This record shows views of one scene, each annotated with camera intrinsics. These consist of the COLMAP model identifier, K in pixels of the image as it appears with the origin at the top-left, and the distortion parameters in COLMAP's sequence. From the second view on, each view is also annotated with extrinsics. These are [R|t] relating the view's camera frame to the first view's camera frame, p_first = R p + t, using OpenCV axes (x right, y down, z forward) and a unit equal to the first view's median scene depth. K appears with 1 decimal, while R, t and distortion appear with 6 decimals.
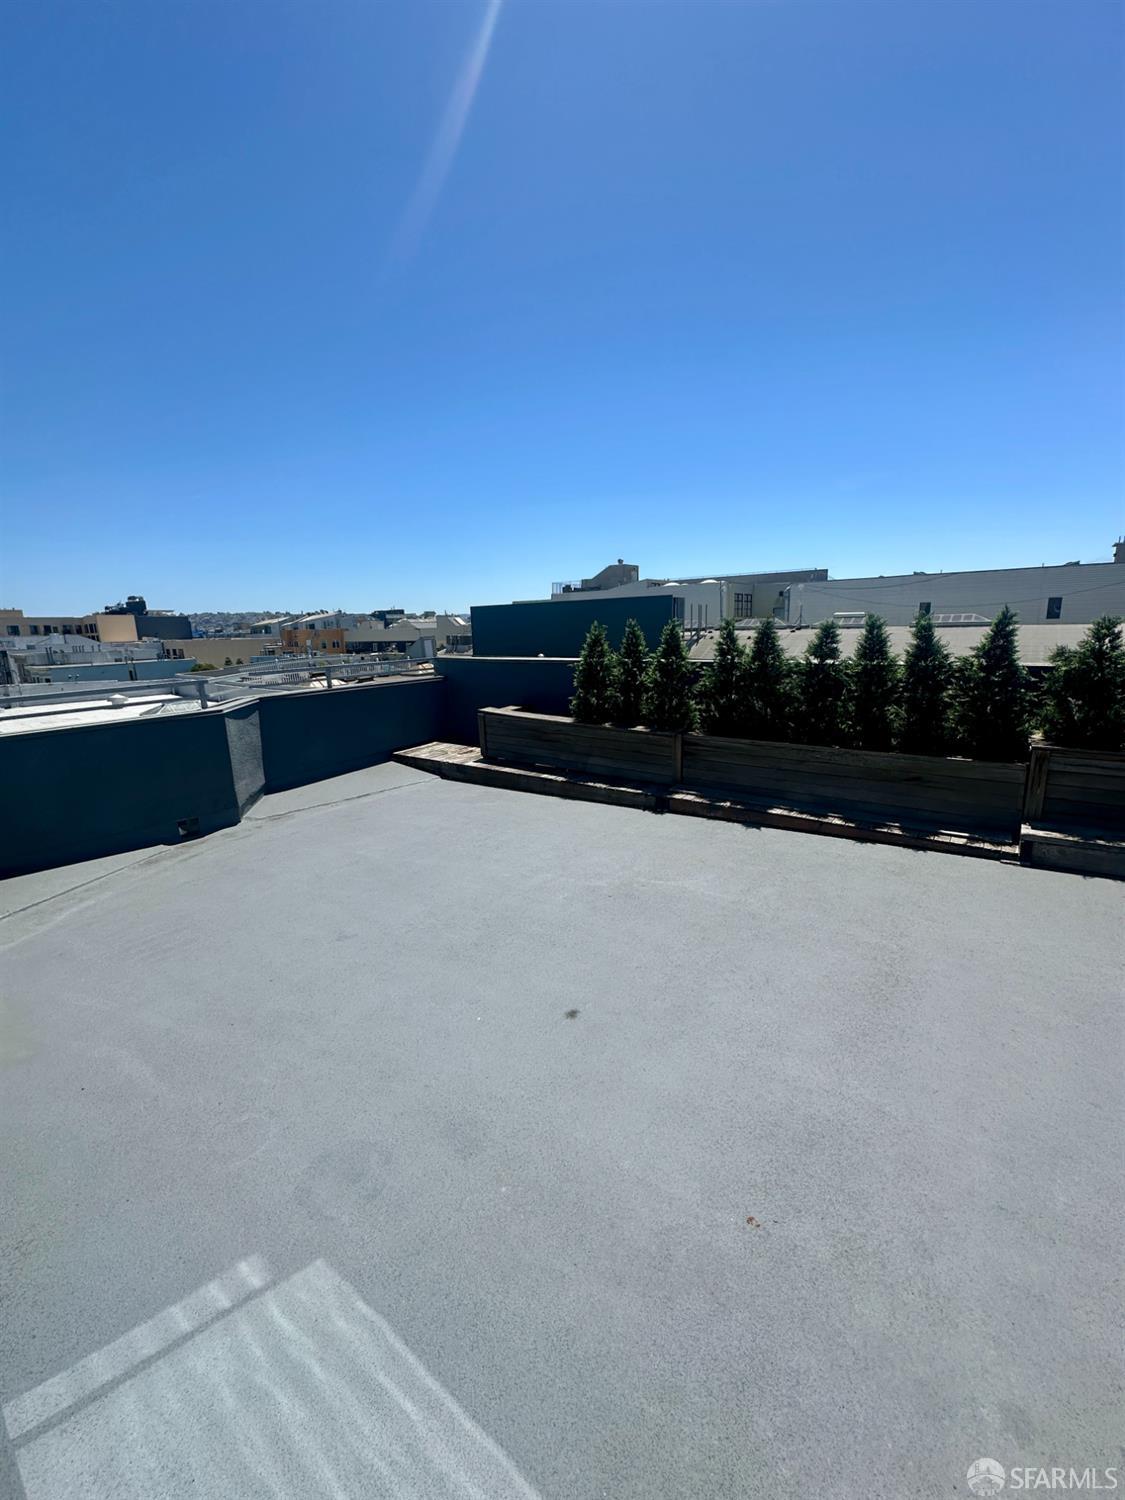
lens RADIAL K [[598.2, 0, 562.8], [0, 598.2, 747.6], [0, 0, 1]] dist [-0.006371, 0.001733]
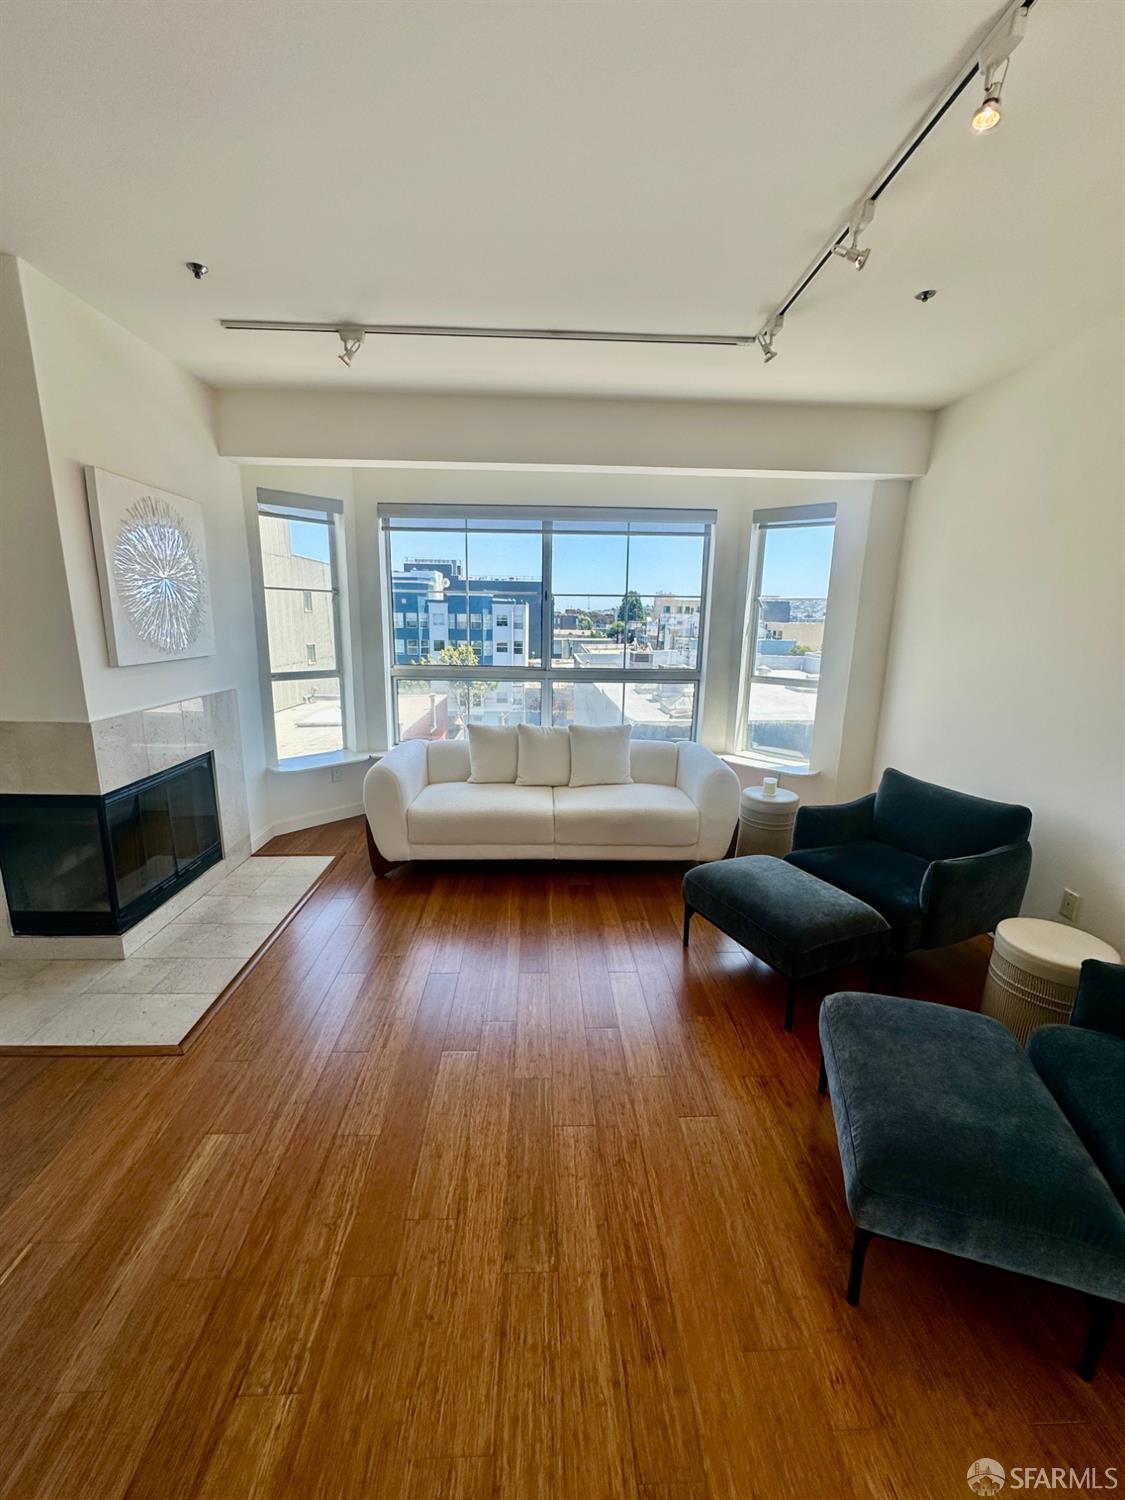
lens RADIAL K [[598.2, 0, 563.4], [0, 598.2, 750.5], [0, 0, 1]] dist [-0.006371, 0.001733]
pose [[0.629946, 0.205604, -0.748929, -0.711947], [-0.187428, 0.976065, 0.110308, 0.111618], [0.753684, 0.070882, 0.653404, -0.218762]]
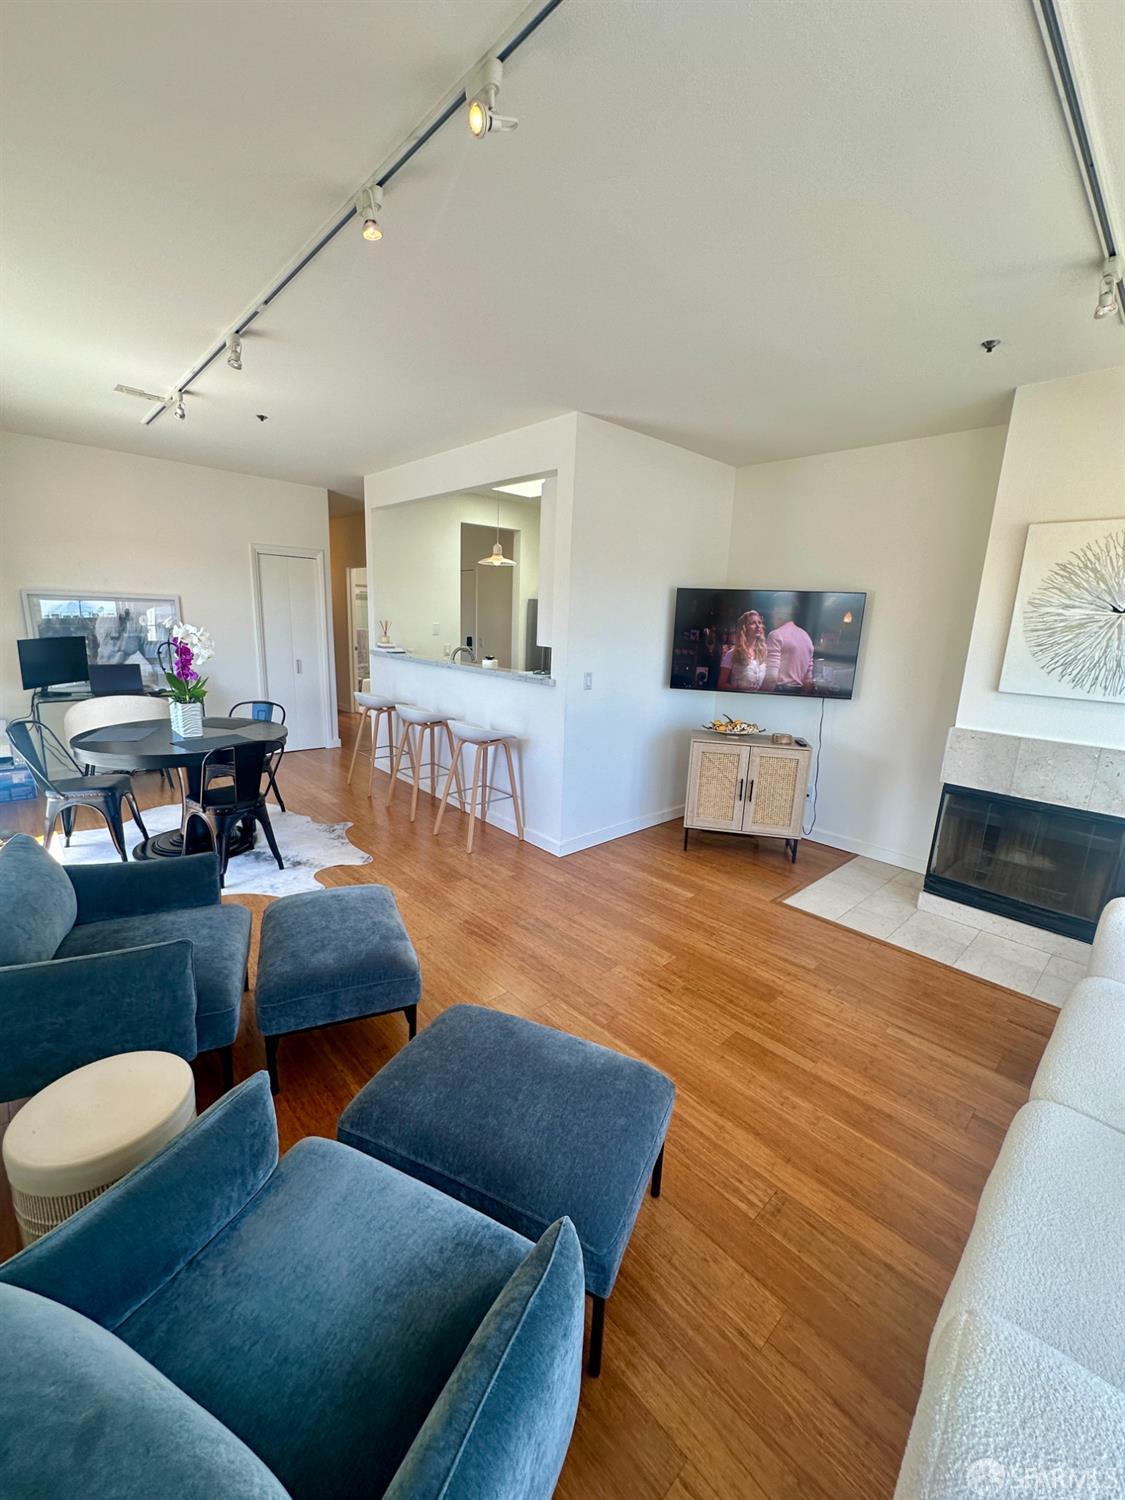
lens RADIAL K [[598.2, 0, 563.2], [0, 598.2, 750.0], [0, 0, 1]] dist [-0.006371, 0.001733]
pose [[-0.984993, -0.048583, 0.165616, -1.096925], [0.021505, 0.917543, 0.397054, -0.059052], [-0.171250, 0.394657, -0.902729, 0.637340]]
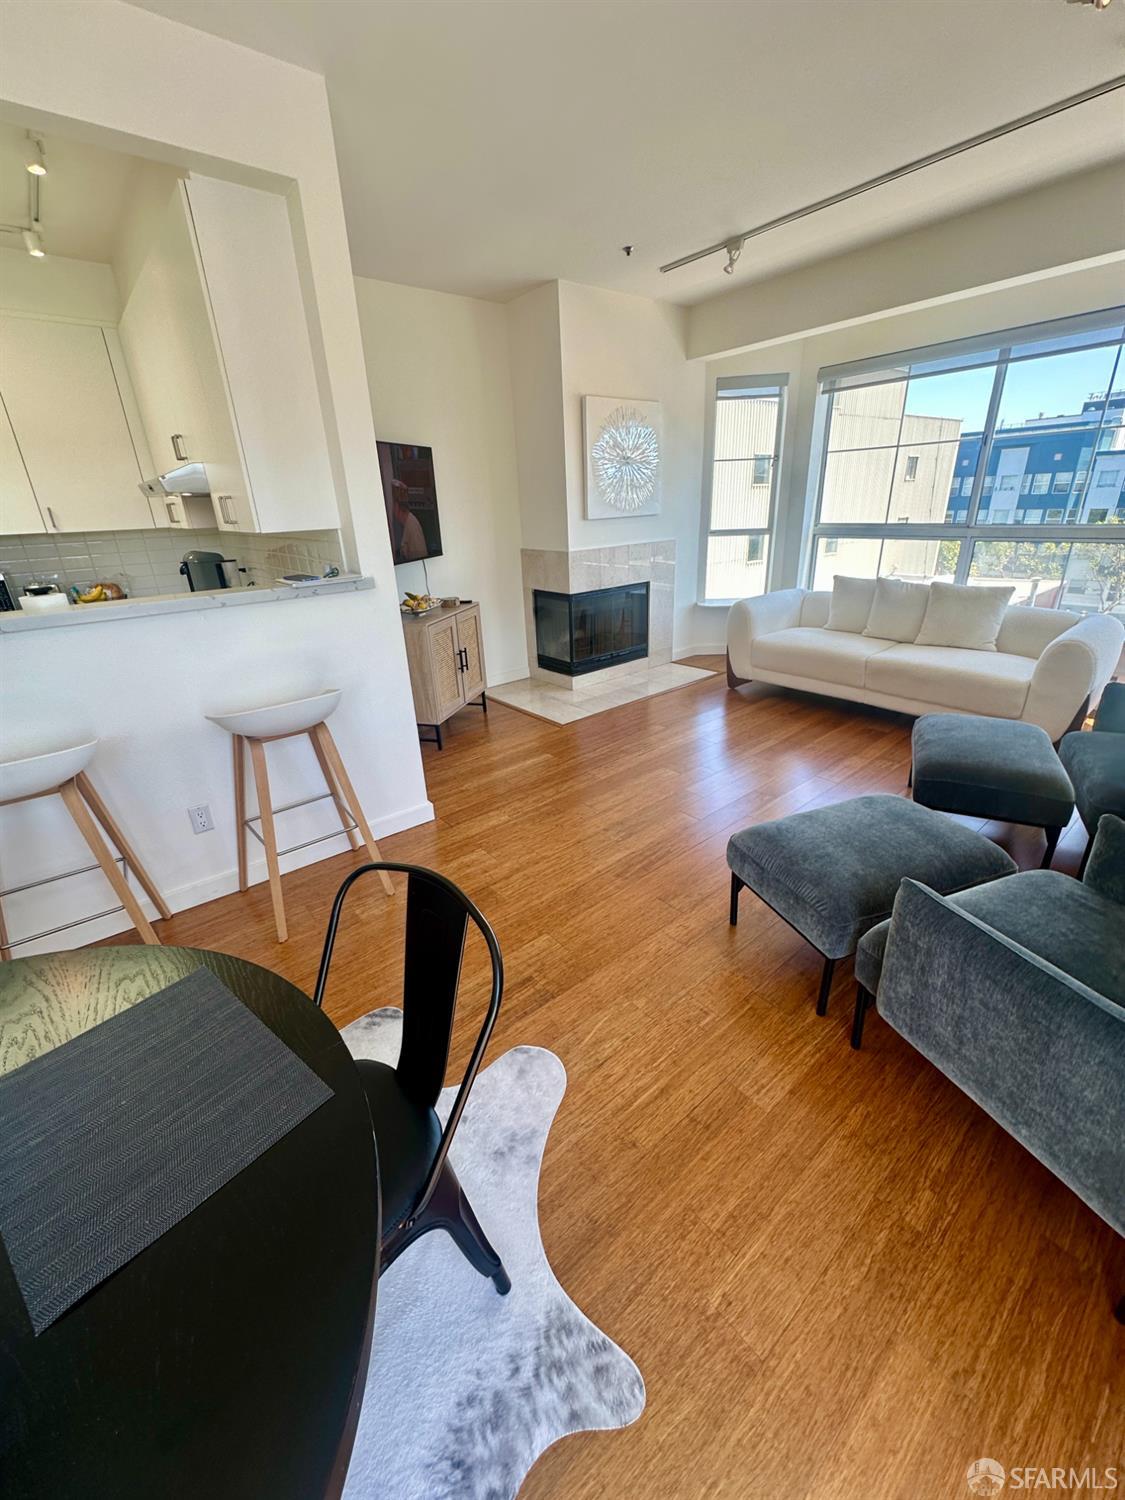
lens RADIAL K [[598.2, 0, 563.4], [0, 598.2, 750.3], [0, 0, 1]] dist [-0.006371, 0.001733]
pose [[-0.232910, 0.410291, -0.881711, -0.352003], [-0.143497, 0.882222, 0.448435, 0.071527], [0.961853, 0.230968, -0.146603, 0.049760]]
